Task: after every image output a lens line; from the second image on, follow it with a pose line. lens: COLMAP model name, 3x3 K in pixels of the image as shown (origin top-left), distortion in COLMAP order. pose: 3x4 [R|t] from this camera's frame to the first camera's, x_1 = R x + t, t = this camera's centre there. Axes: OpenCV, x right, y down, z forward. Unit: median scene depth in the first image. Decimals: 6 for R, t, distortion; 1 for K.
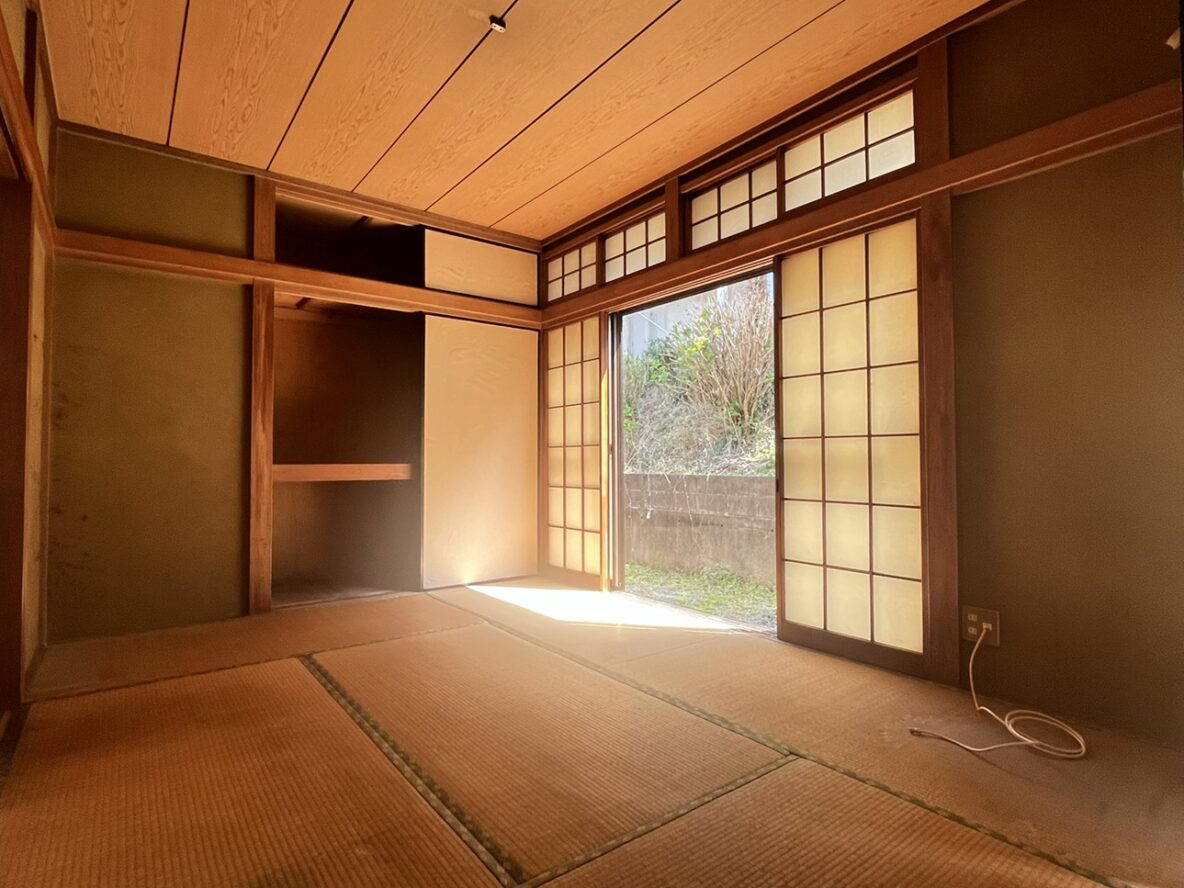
lens RADIAL K [[590.0, 0, 588.3], [0, 590.0, 441.4], [0, 0, 1]] dist [-0.001931, -0.000075]
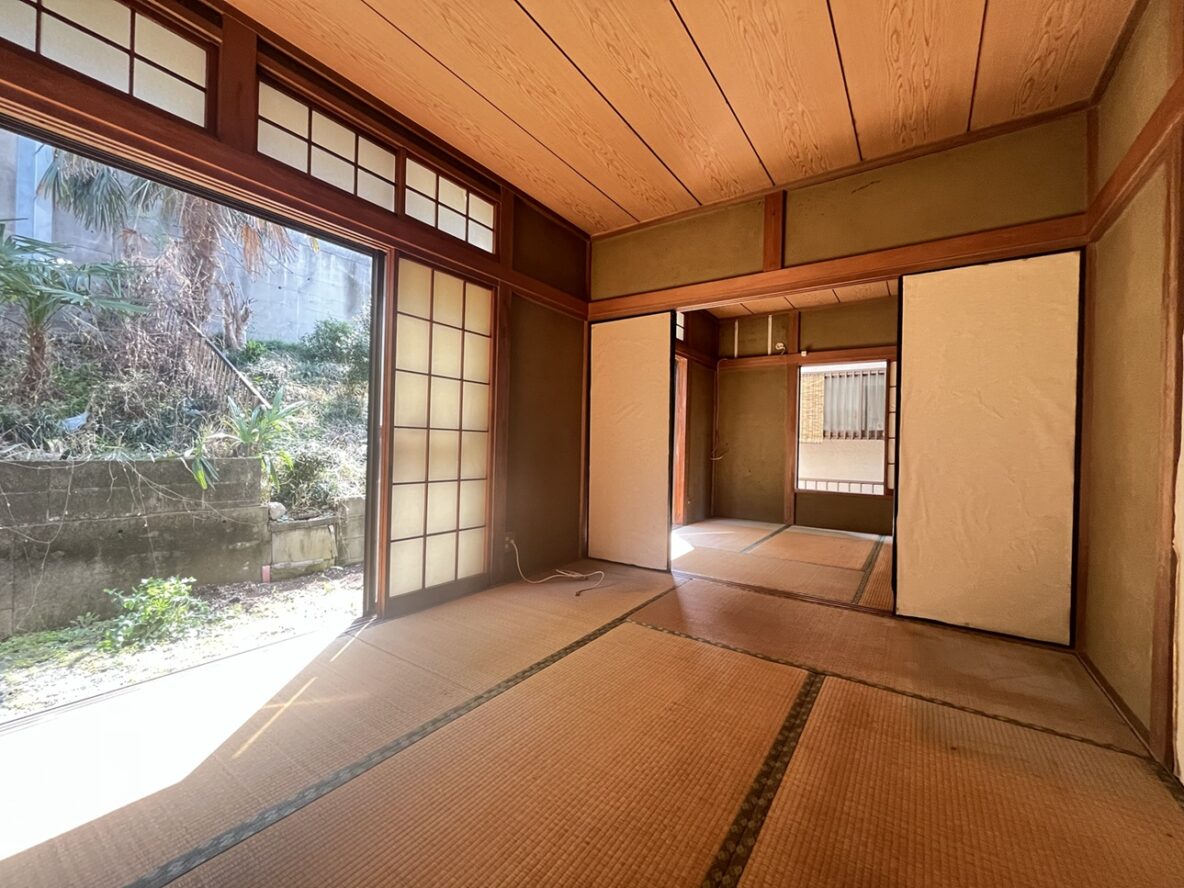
lens RADIAL K [[477.7, 0, 587.2], [0, 477.7, 448.0], [0, 0, 1]] dist [-0.003858, -0.000263]
pose [[-0.274484, -0.006802, 0.961568, -0.620588], [-0.058377, 0.998248, -0.009602, 0.023520], [-0.959818, -0.058769, -0.274400, 0.944304]]
